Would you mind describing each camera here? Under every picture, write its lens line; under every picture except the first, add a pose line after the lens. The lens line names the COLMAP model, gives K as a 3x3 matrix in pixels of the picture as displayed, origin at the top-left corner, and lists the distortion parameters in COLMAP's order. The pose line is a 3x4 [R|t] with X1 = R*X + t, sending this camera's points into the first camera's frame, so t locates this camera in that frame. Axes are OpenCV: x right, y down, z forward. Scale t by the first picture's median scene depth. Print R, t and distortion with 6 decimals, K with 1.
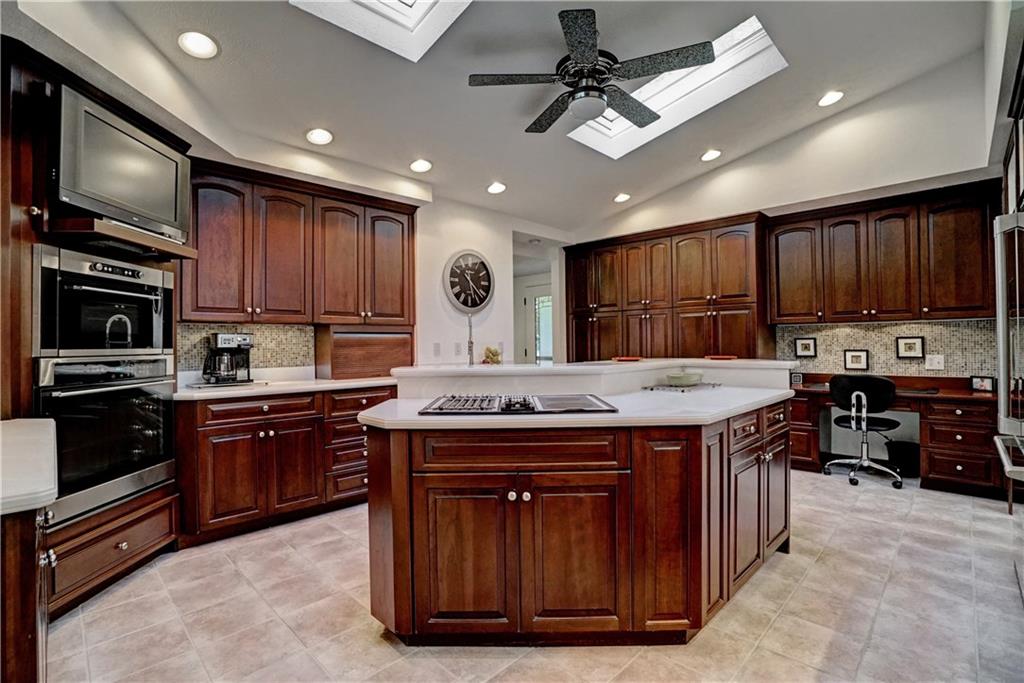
lens RADIAL K [[470.6, 0, 512.0], [0, 470.6, 341.5], [0, 0, 1]] dist [-0.003082, 0.000139]
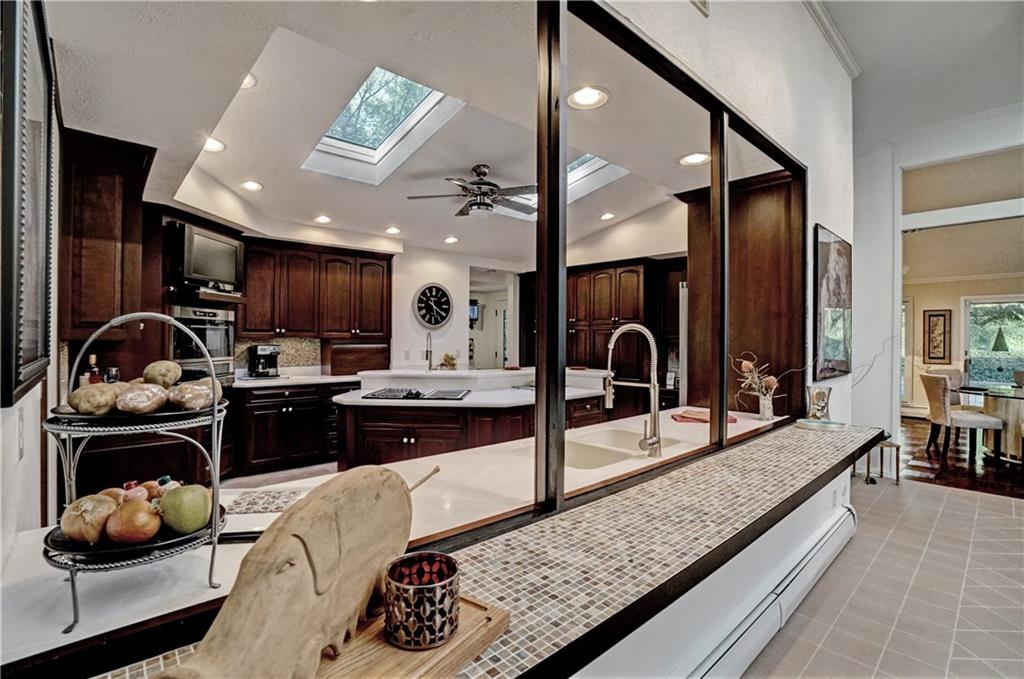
lens RADIAL K [[472.8, 0, 512.0], [0, 472.8, 339.5], [0, 0, 1]] dist [-0.017709, -0.000192]
pose [[0.998783, 0.017140, -0.046251, 0.246304], [-0.016696, 0.999811, 0.009965, -0.056316], [0.046413, -0.009181, 0.998880, -0.443051]]
